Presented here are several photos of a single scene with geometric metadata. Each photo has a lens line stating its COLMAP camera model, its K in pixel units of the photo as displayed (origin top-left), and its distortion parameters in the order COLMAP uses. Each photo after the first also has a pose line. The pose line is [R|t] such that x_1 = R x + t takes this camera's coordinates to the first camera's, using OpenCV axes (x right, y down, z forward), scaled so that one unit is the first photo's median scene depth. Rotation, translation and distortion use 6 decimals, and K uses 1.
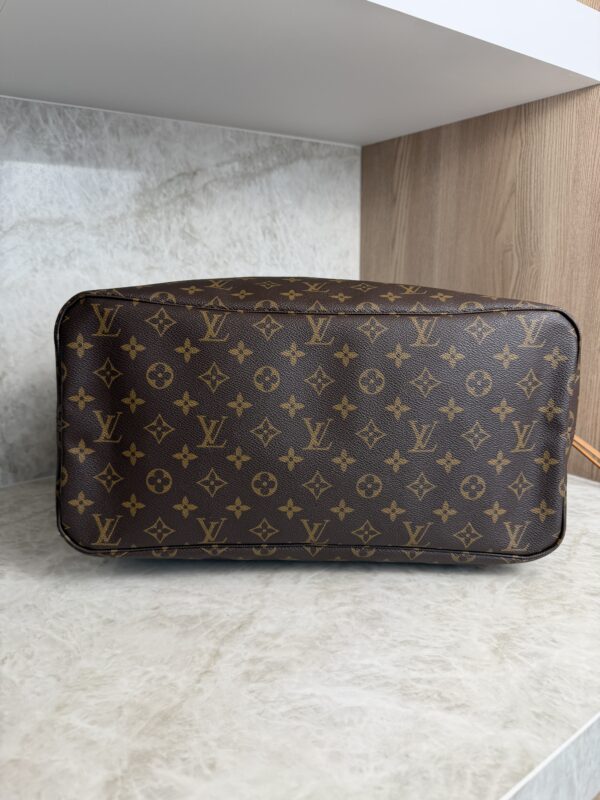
lens RADIAL K [[578.9, 0, 306.8], [0, 578.9, 403.4], [0, 0, 1]] dist [-0.005253, -0.020783]
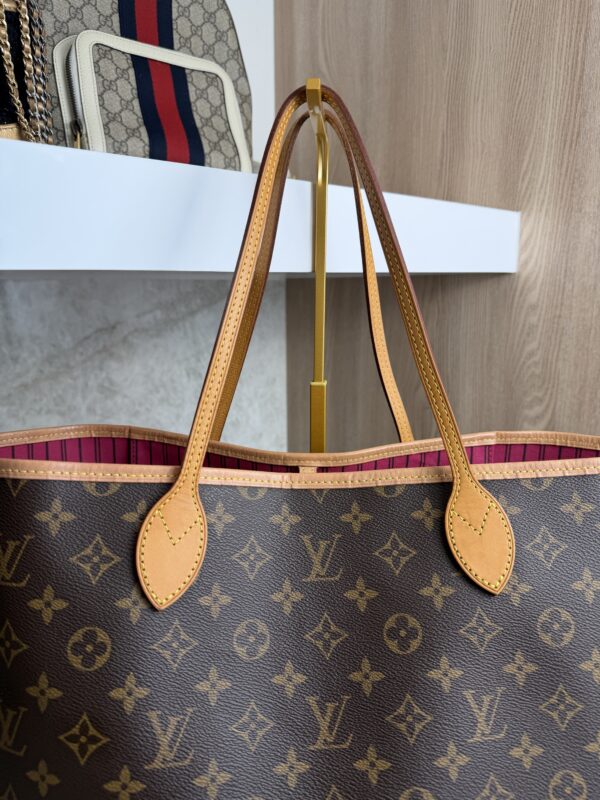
lens RADIAL K [[578.9, 0, 307.3], [0, 578.9, 404.3], [0, 0, 1]] dist [-0.005253, -0.020783]
pose [[0.993475, -0.010595, 0.113557, 0.018969], [0.012106, 0.999847, -0.012624, -0.288553], [-0.113406, 0.013917, 0.993451, 0.005553]]
